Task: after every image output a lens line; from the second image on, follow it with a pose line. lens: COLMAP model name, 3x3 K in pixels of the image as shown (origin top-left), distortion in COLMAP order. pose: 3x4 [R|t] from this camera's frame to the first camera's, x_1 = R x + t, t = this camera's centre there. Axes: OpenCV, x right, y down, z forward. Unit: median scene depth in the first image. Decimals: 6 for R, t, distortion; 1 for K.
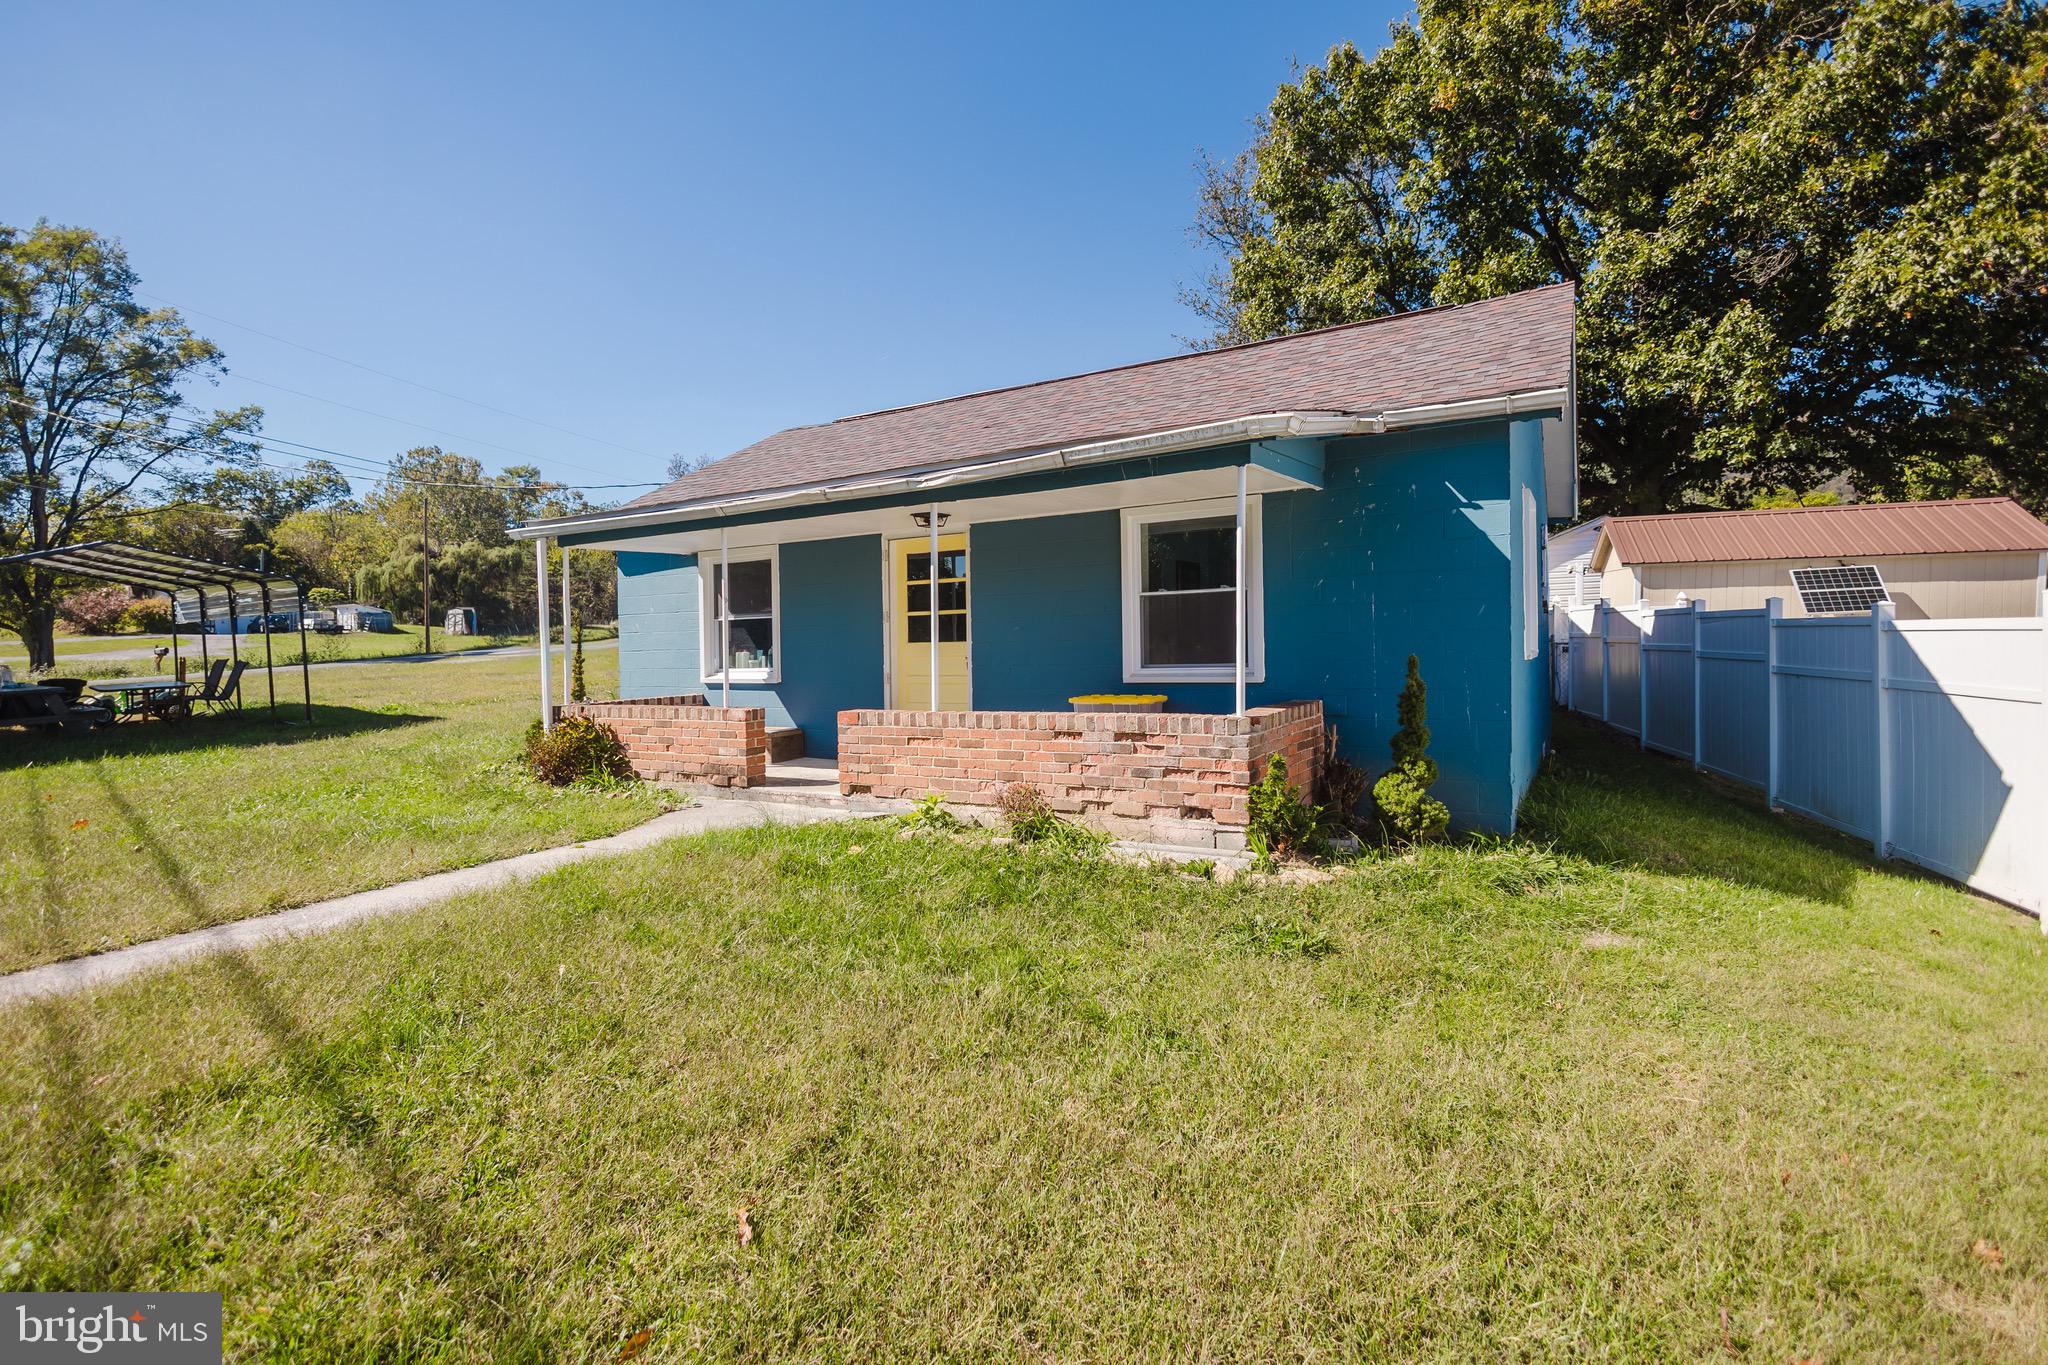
lens RADIAL K [[973.8, 0, 1013.6], [0, 973.8, 651.0], [0, 0, 1]] dist [0.010523, -0.003203]
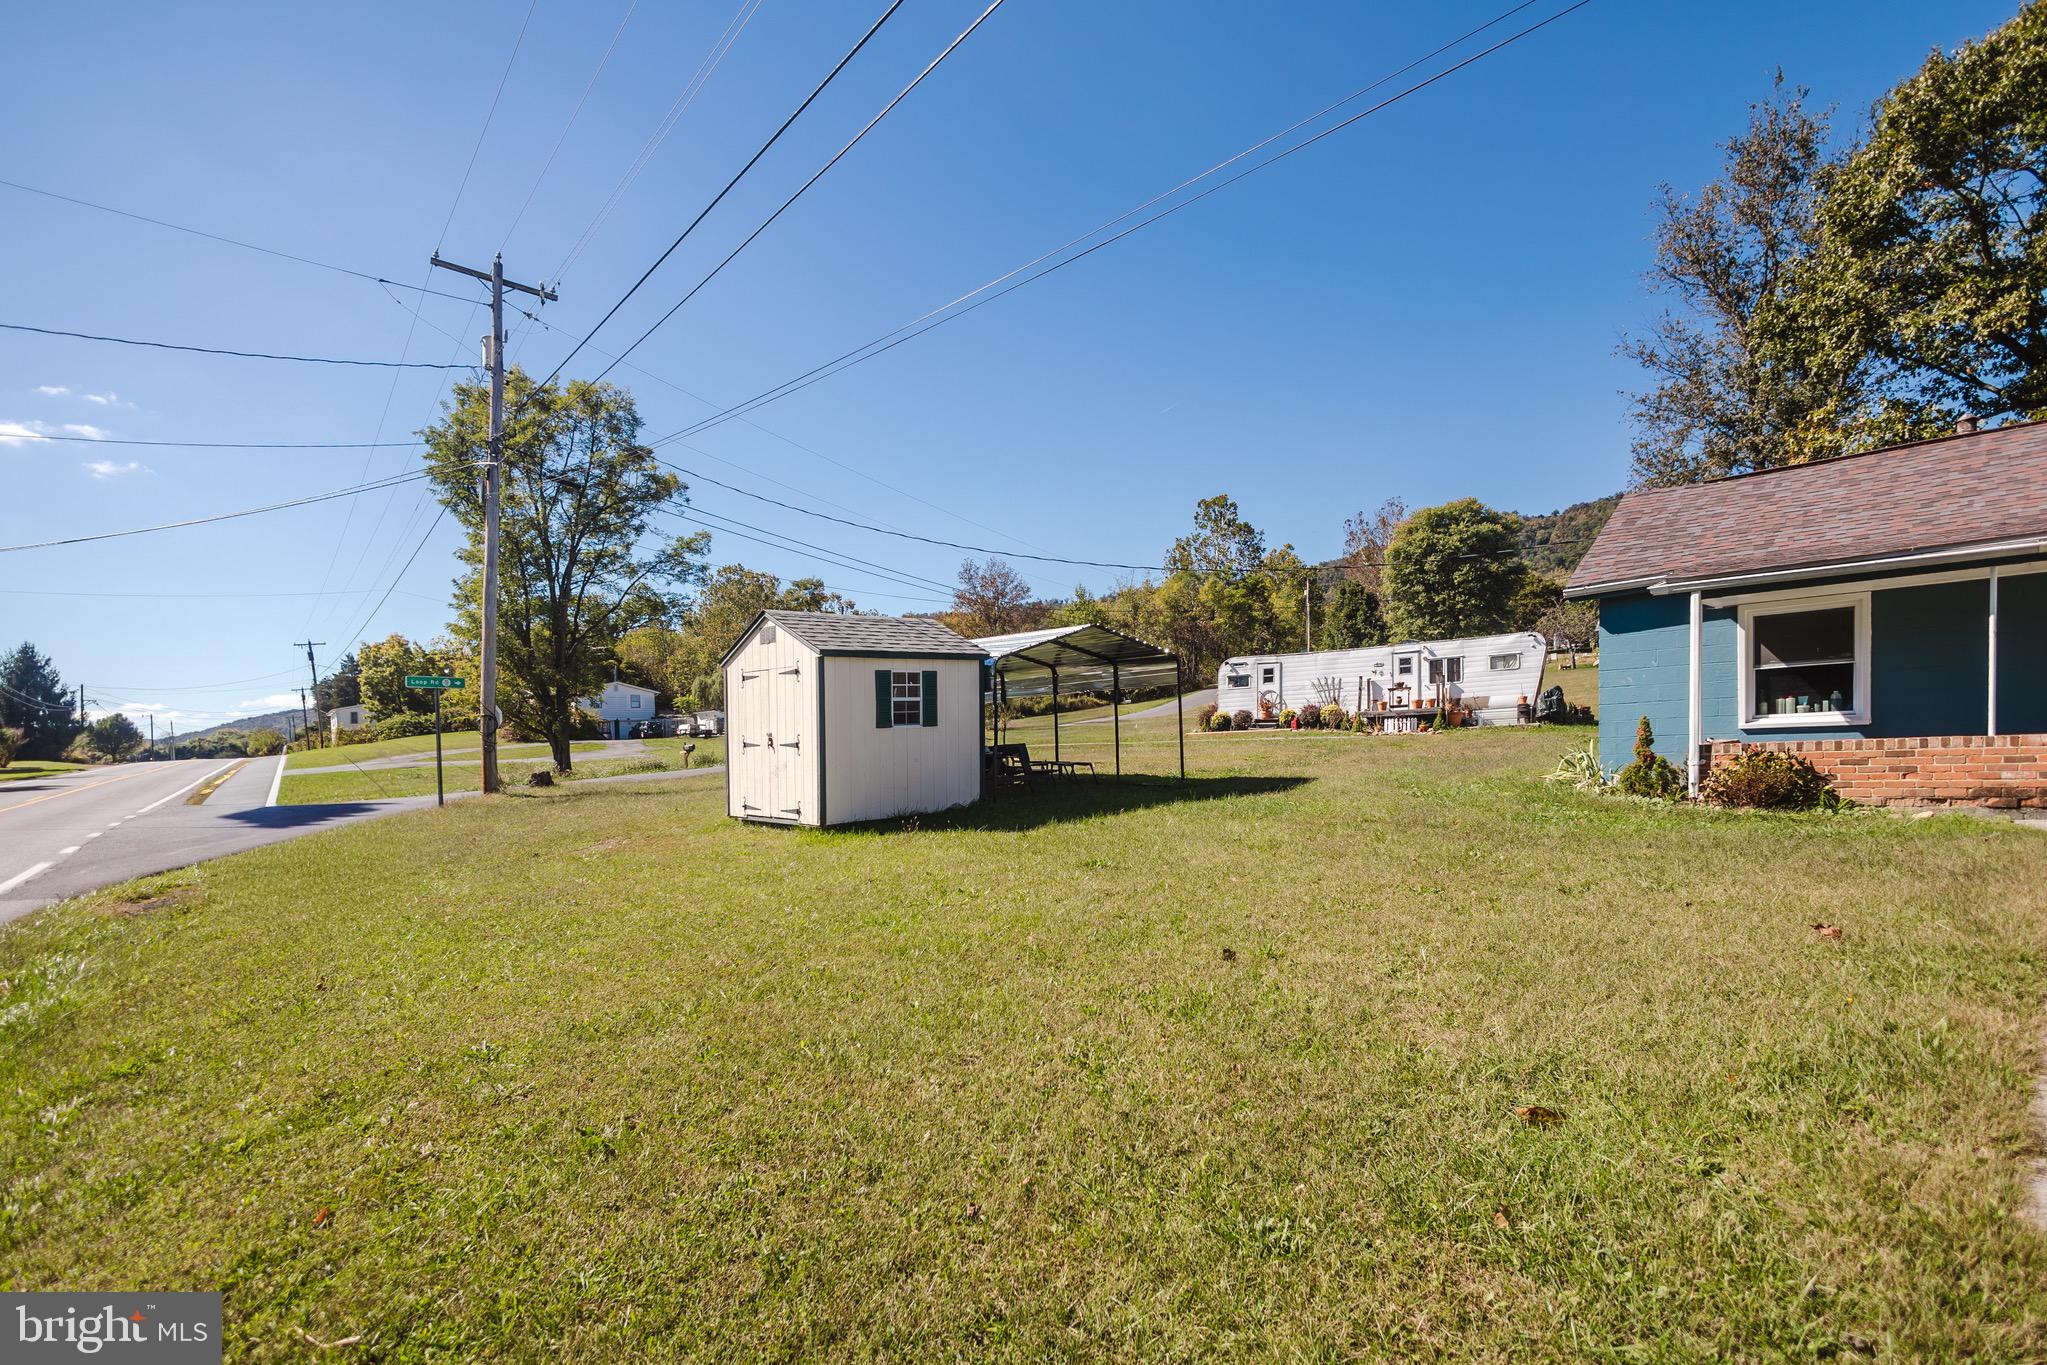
lens RADIAL K [[973.4, 0, 1036.1], [0, 973.4, 801.2], [0, 0, 1]] dist [0.010523, -0.003203]
pose [[0.981413, -0.006226, -0.191808, -1.124461], [0.016343, 0.998554, 0.051213, 0.057364], [0.191212, -0.053396, 0.980095, -0.266687]]
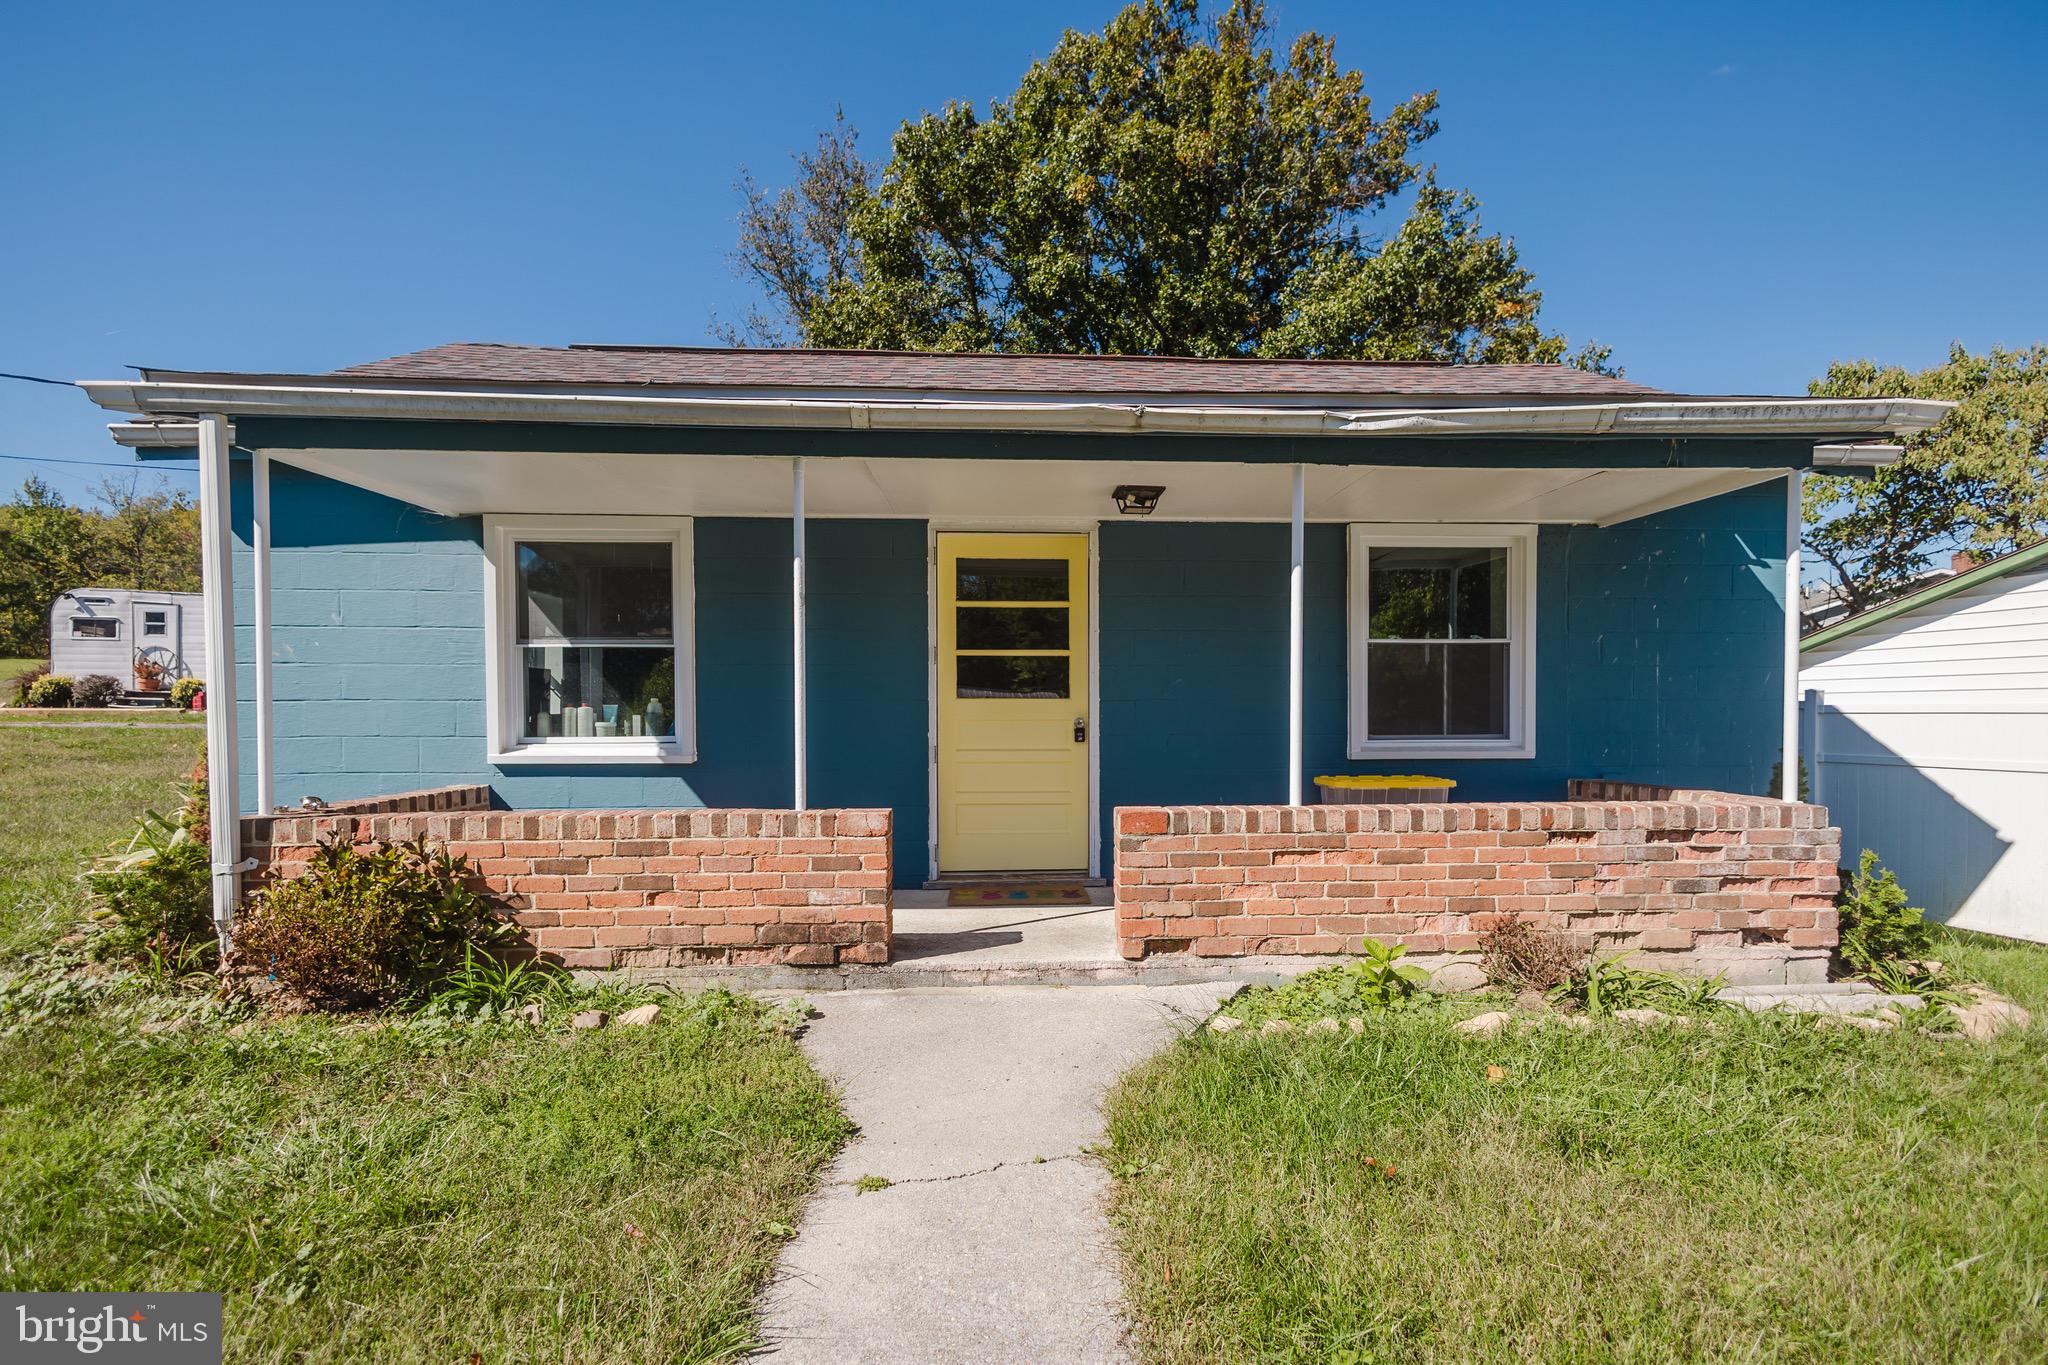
lens RADIAL K [[973.8, 0, 1037.4], [0, 973.8, 736.2], [0, 0, 1]] dist [0.010523, -0.003203]
pose [[0.823153, 0.009905, 0.567733, -0.484380], [-0.013707, 0.999903, 0.002430, 0.016010], [-0.567654, -0.009783, 0.823209, 0.507438]]
